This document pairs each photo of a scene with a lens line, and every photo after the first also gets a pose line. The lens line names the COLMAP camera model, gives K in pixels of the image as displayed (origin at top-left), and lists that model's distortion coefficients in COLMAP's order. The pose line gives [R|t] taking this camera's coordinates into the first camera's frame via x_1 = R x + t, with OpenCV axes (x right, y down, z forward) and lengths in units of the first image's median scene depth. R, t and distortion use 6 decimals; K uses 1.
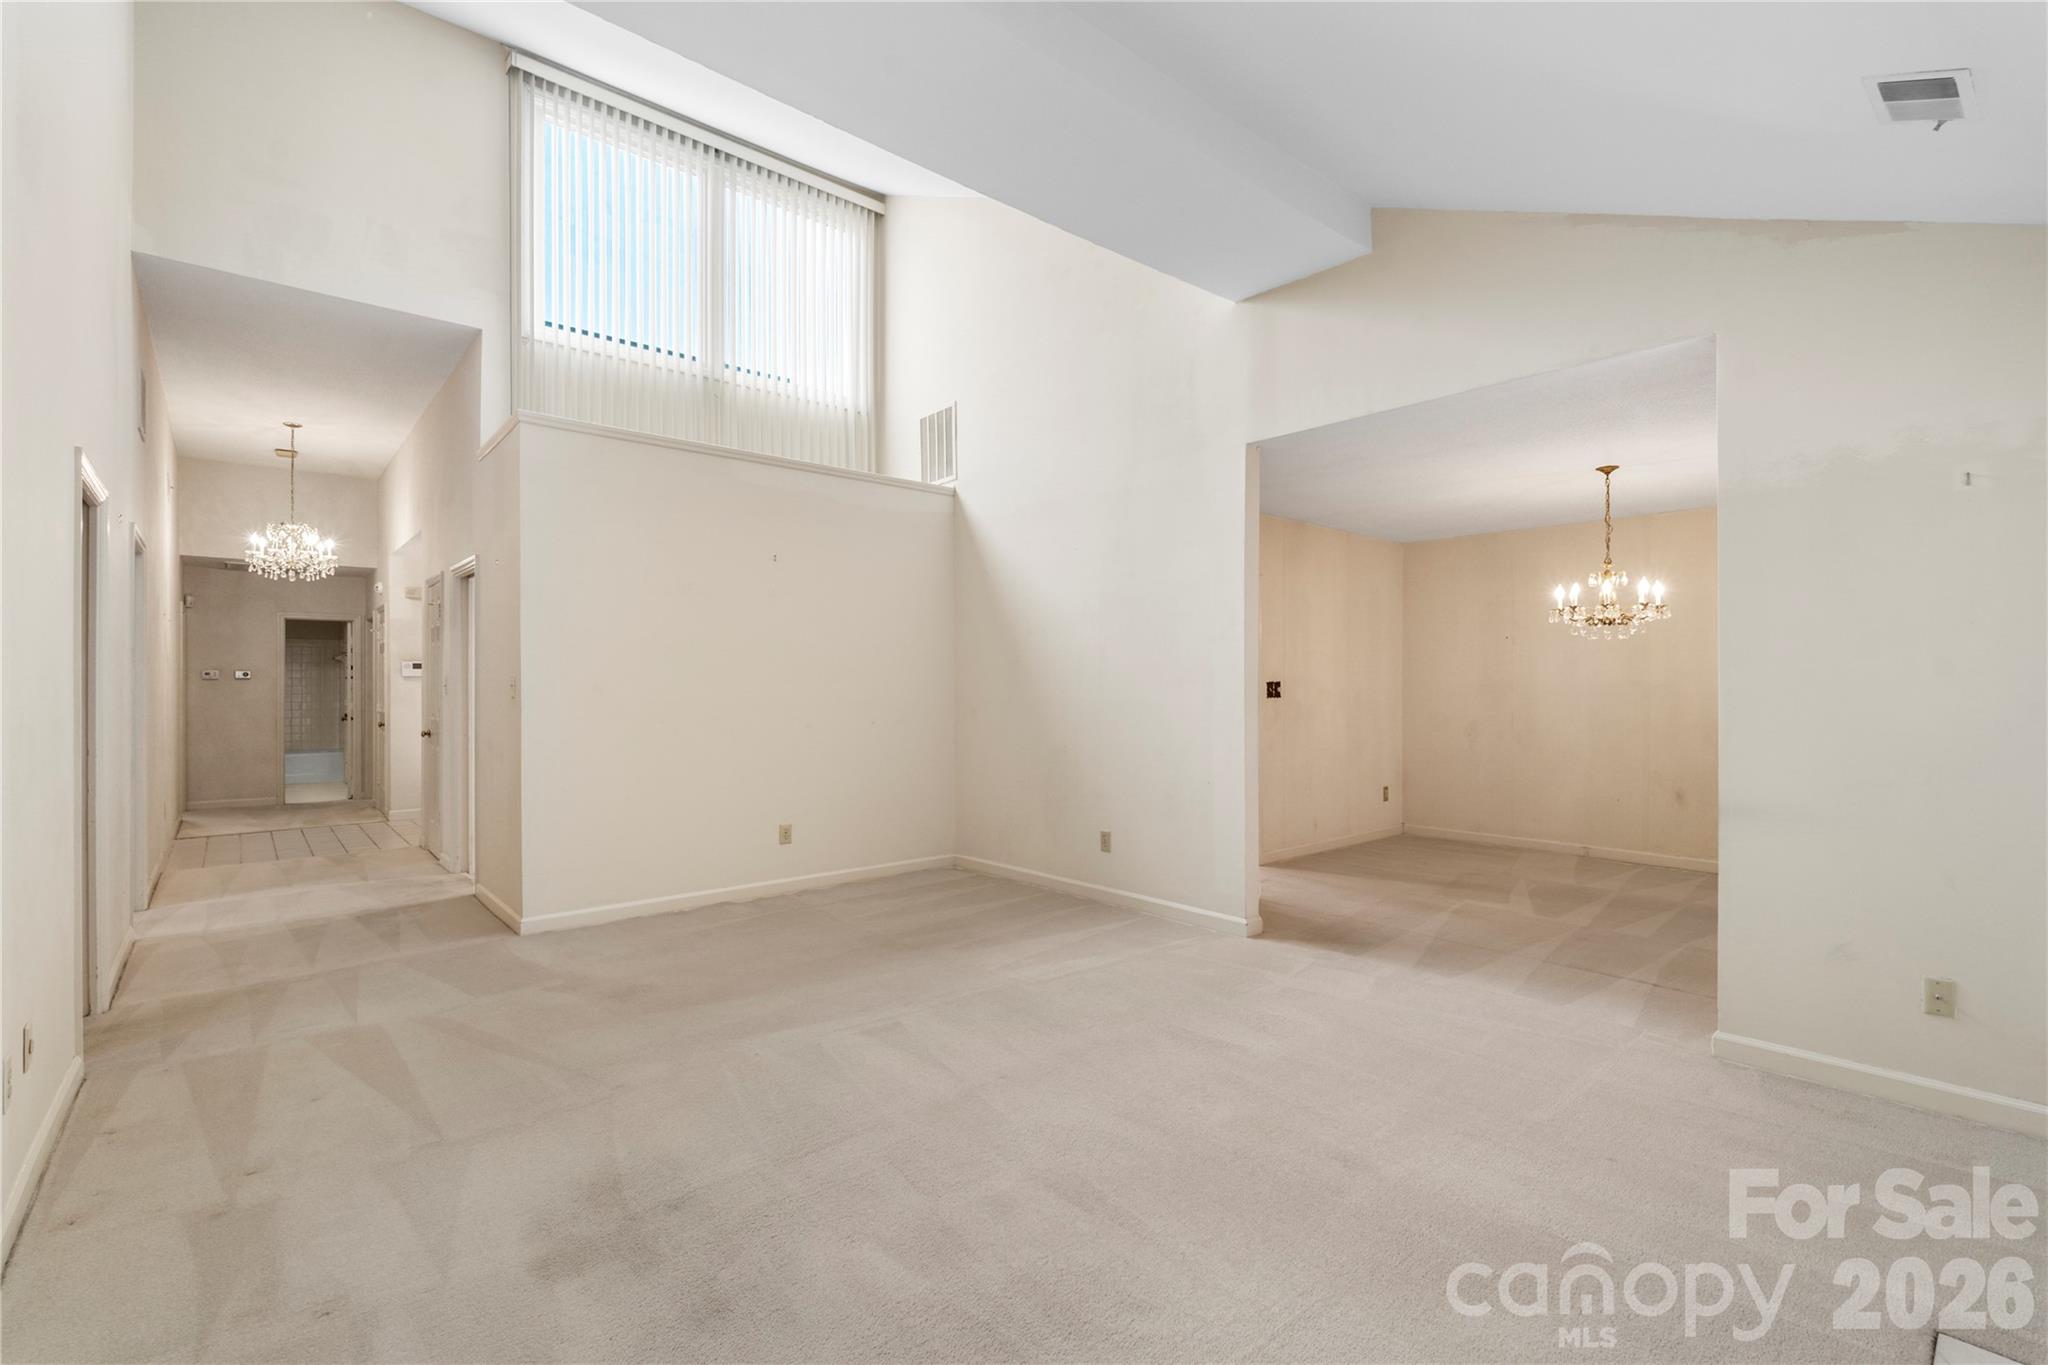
lens RADIAL K [[919.6, 0, 1022.1], [0, 919.6, 679.3], [0, 0, 1]] dist [0.010577, 0.000363]
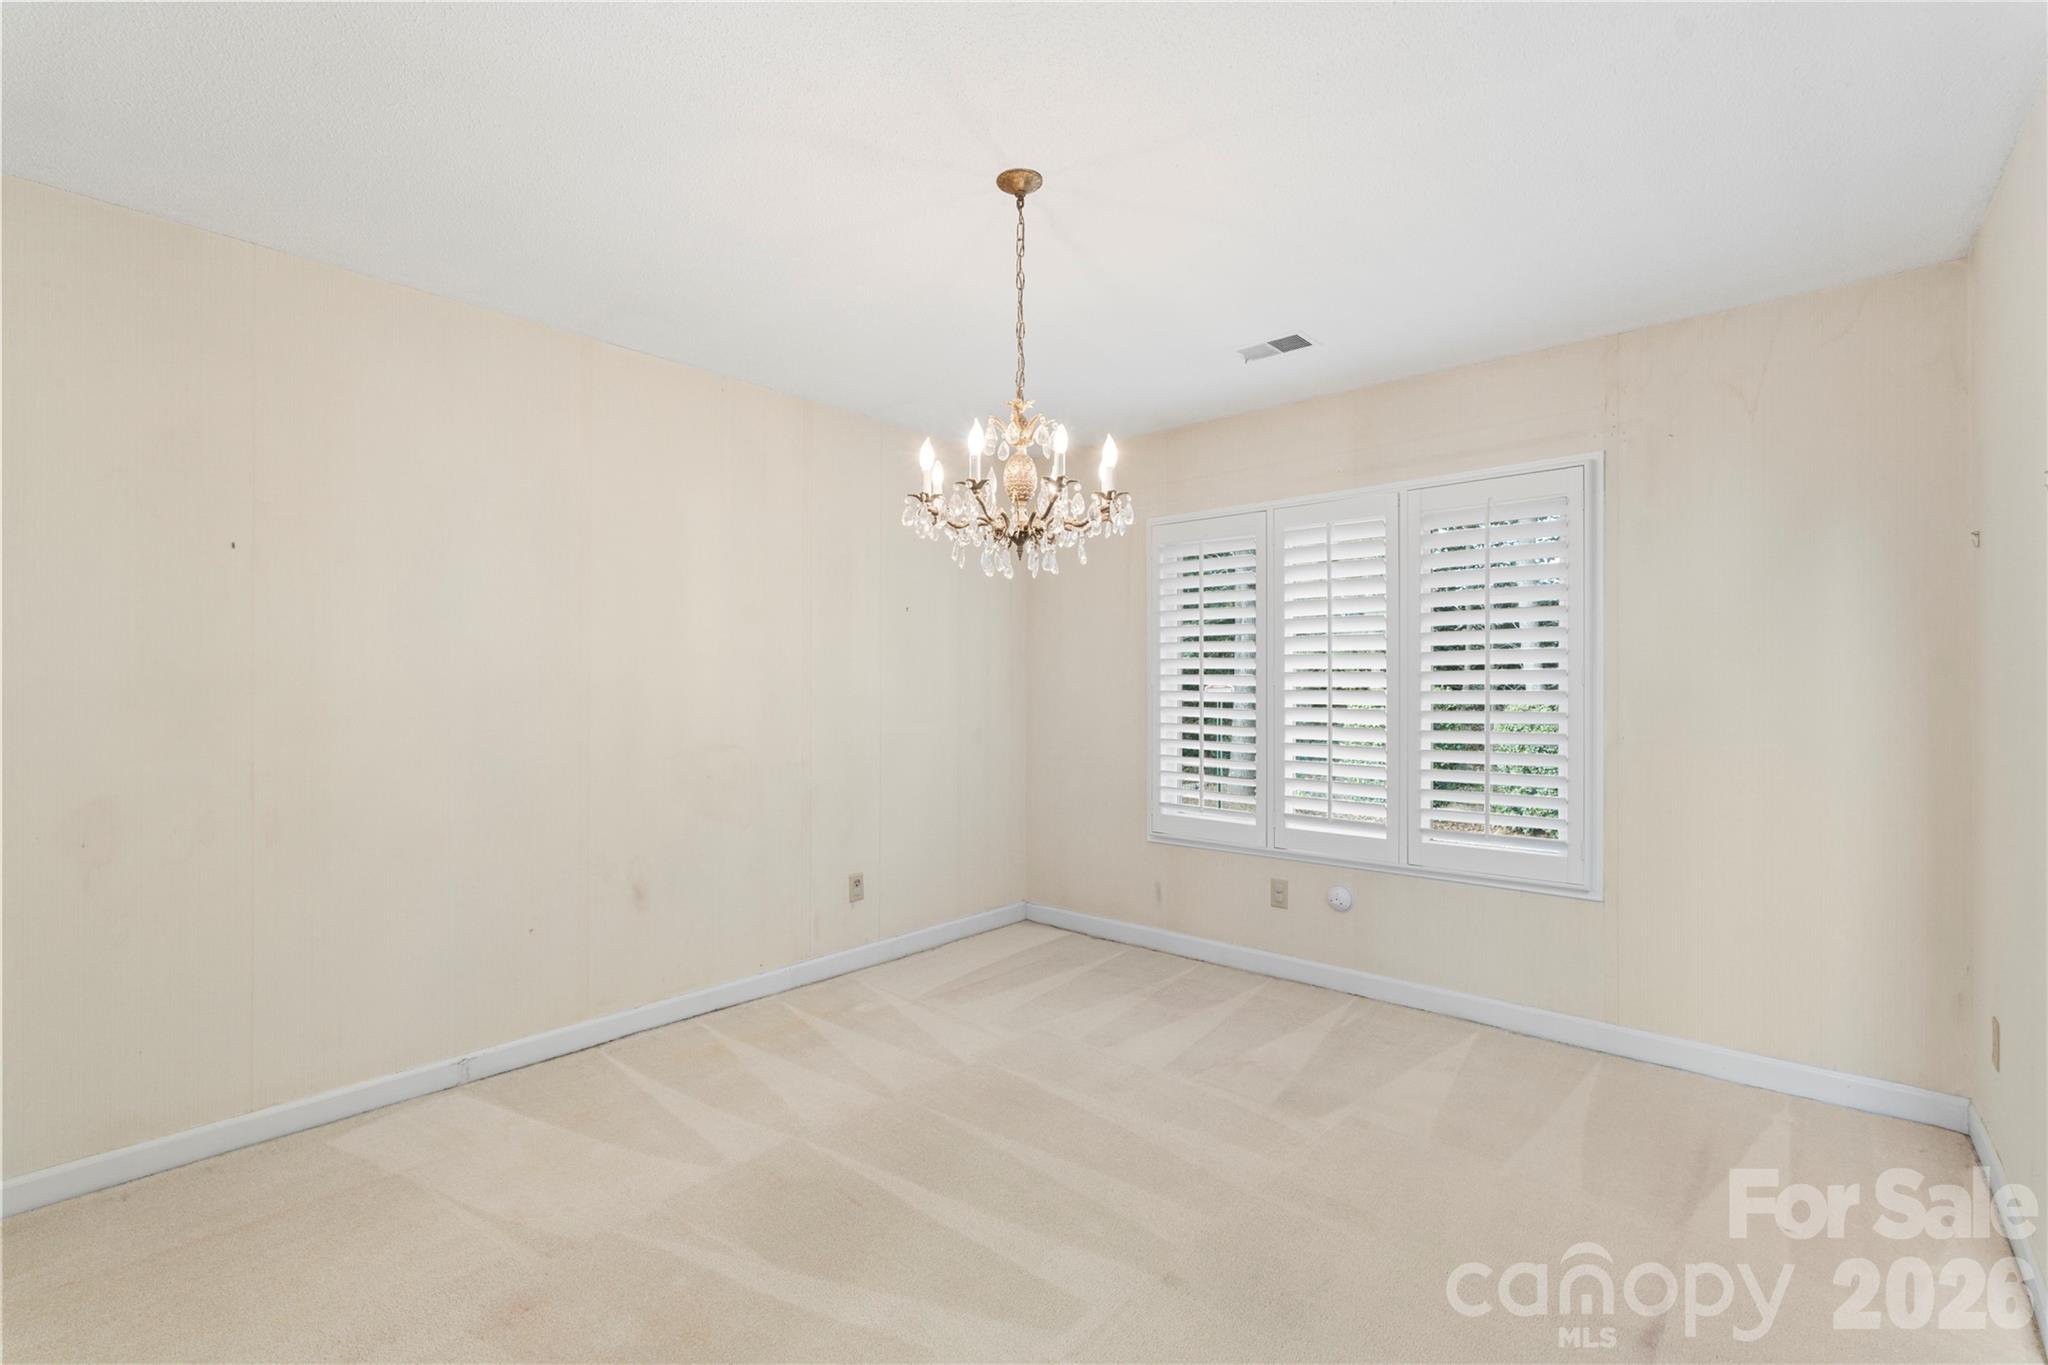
lens RADIAL K [[919.6, 0, 1029.7], [0, 919.6, 679.5], [0, 0, 1]] dist [0.010577, 0.000363]
pose [[-0.121659, 0.001991, 0.992570, 0.160070], [-0.004778, 0.999985, -0.002591, 0.004616], [-0.992560, -0.005058, -0.121648, 0.828262]]
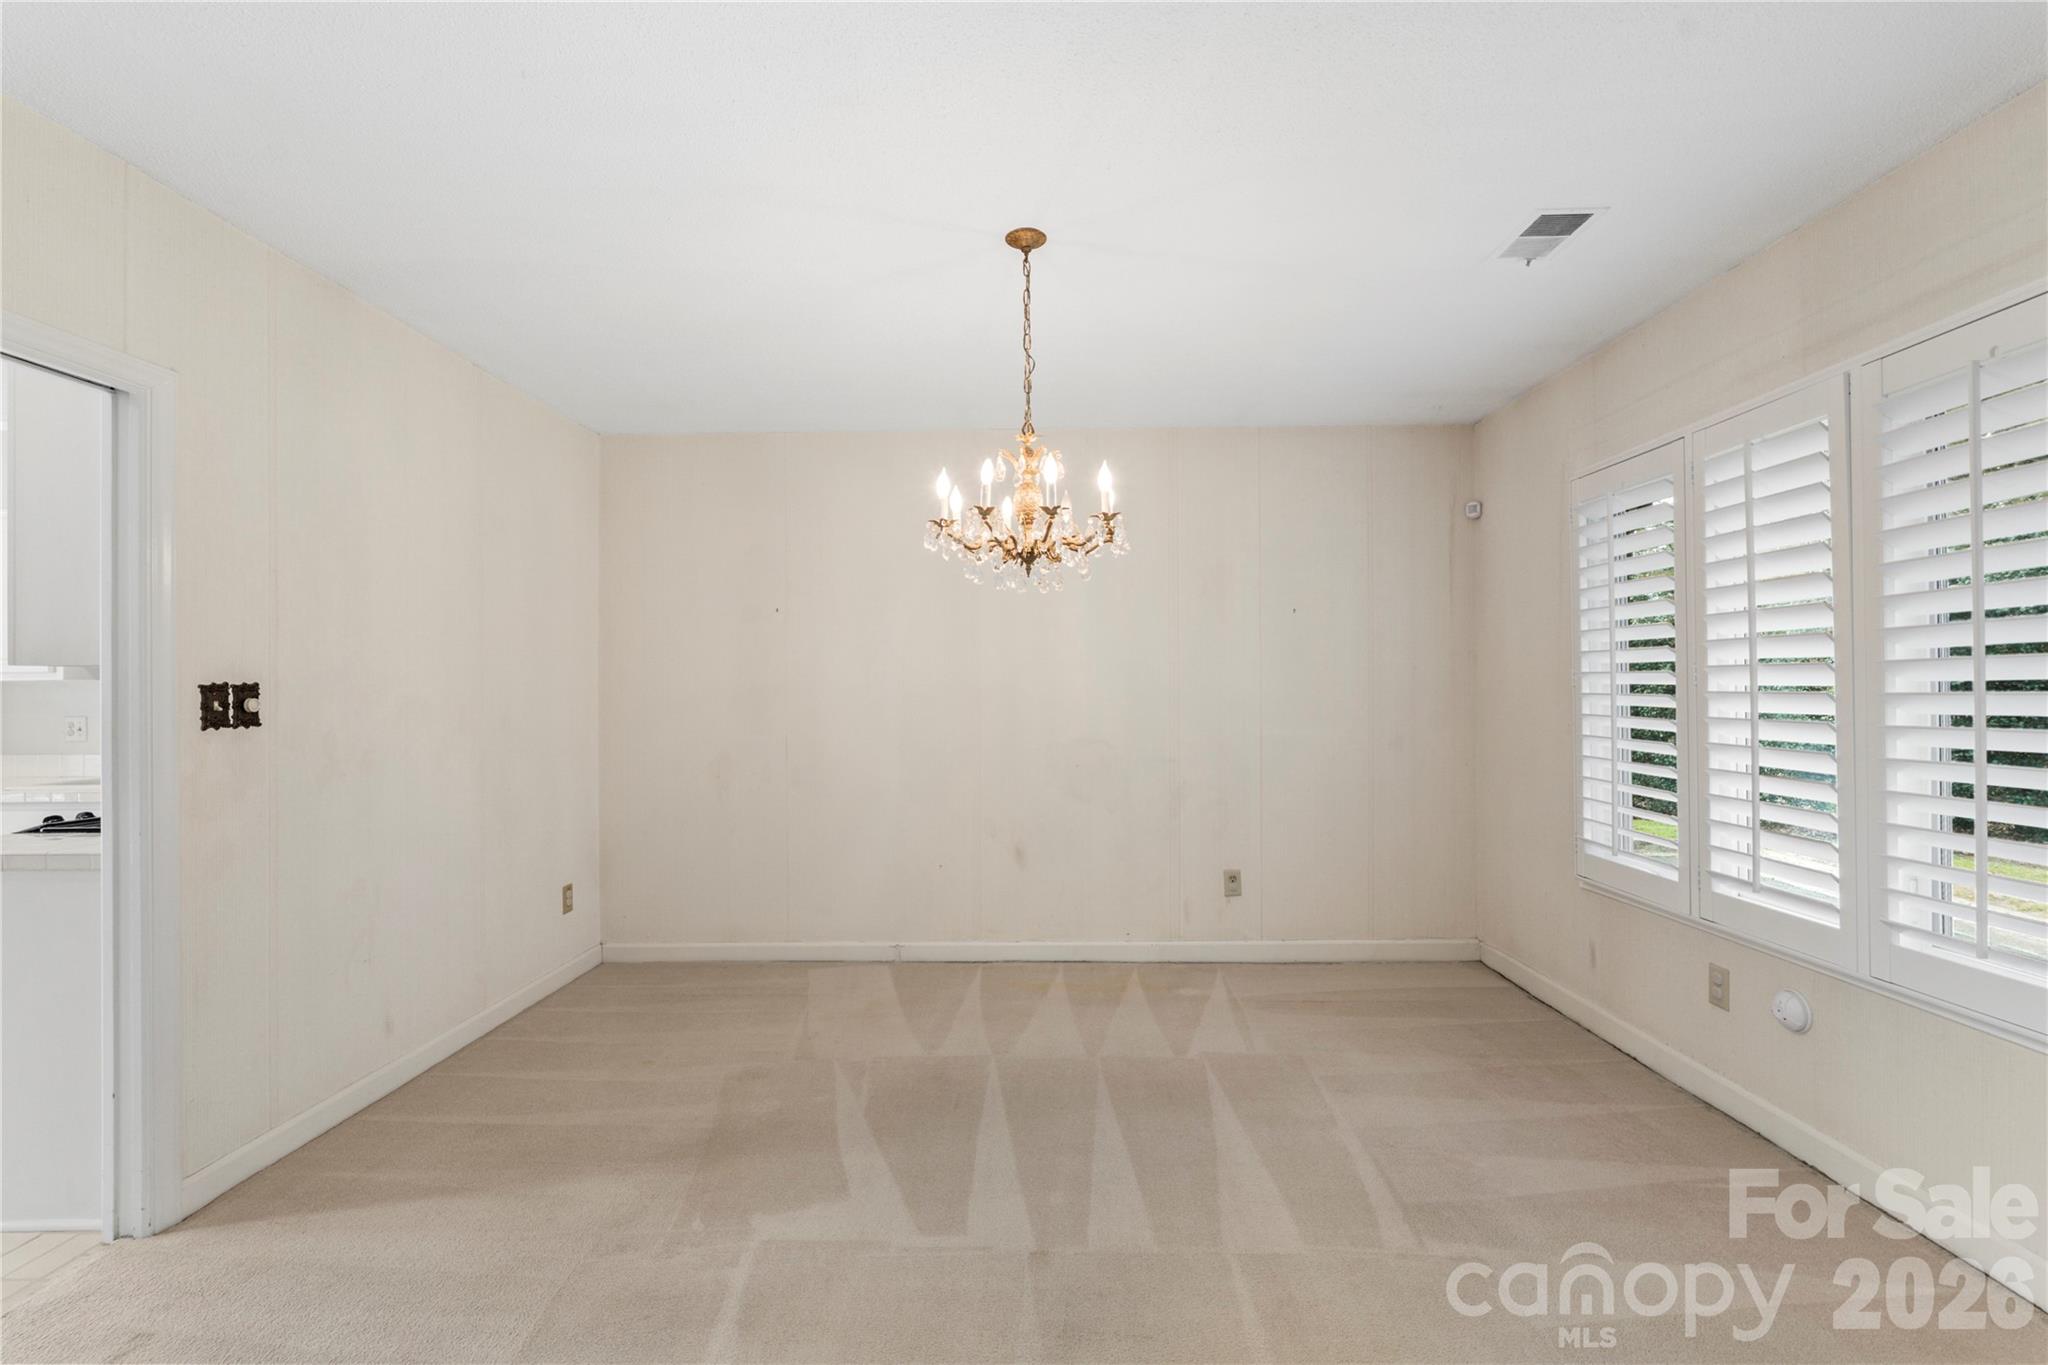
lens RADIAL K [[919.6, 0, 1024.2], [0, 919.6, 683.6], [0, 0, 1]] dist [0.010577, 0.000363]
pose [[0.679465, -0.001774, 0.733705, 0.219921], [0.004858, 0.999986, -0.002082, 0.004929], [-0.733691, 0.004979, 0.679465, 0.533430]]
